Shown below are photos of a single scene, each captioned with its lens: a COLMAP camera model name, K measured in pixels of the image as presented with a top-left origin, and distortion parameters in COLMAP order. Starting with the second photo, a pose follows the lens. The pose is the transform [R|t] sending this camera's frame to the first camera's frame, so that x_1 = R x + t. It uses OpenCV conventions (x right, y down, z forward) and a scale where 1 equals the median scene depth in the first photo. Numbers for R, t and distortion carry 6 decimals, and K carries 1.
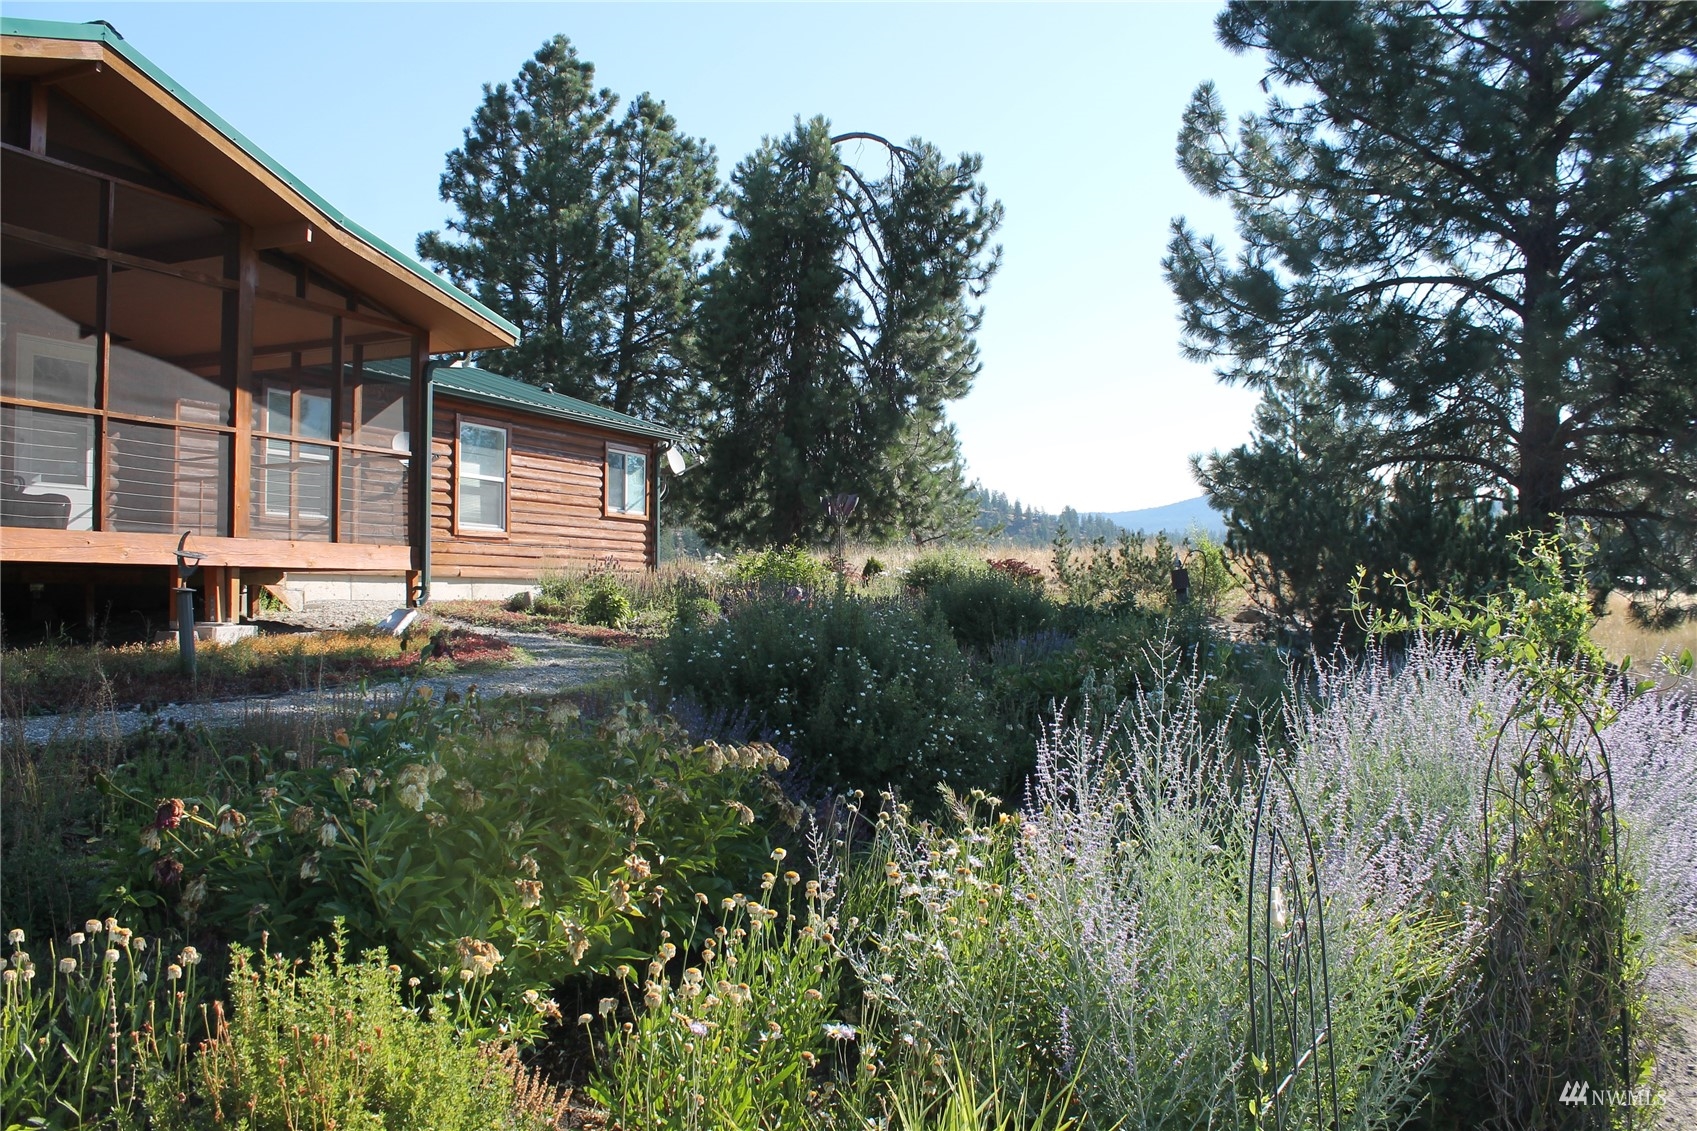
lens RADIAL K [[1399.5, 0, 848.5], [0, 1399.5, 565.5], [0, 0, 1]] dist [-0.176842, 0.148569]
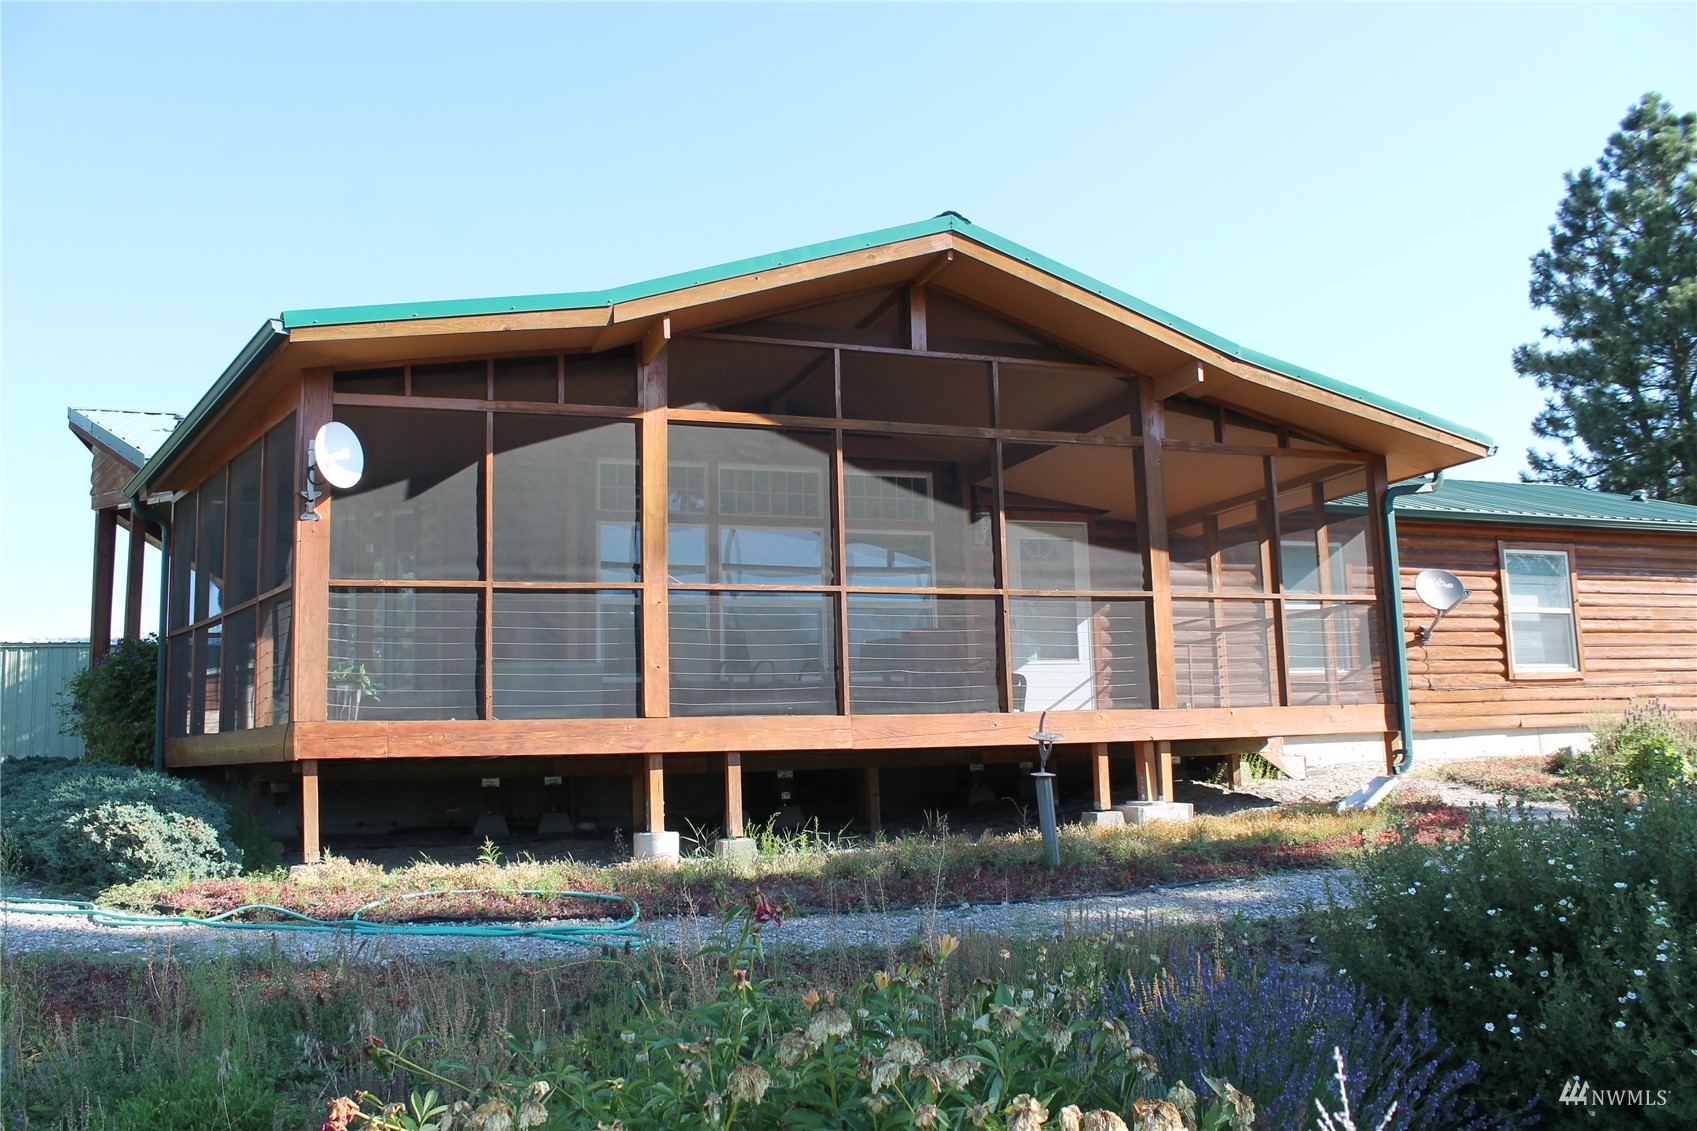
lens RADIAL K [[1399.5, 0, 848.5], [0, 1399.5, 565.5], [0, 0, 1]] dist [-0.176842, 0.148569]
pose [[0.674457, -0.118706, -0.728709, 0.062189], [0.041313, 0.991512, -0.123278, -0.005742], [0.737157, 0.053041, 0.673637, 0.116114]]
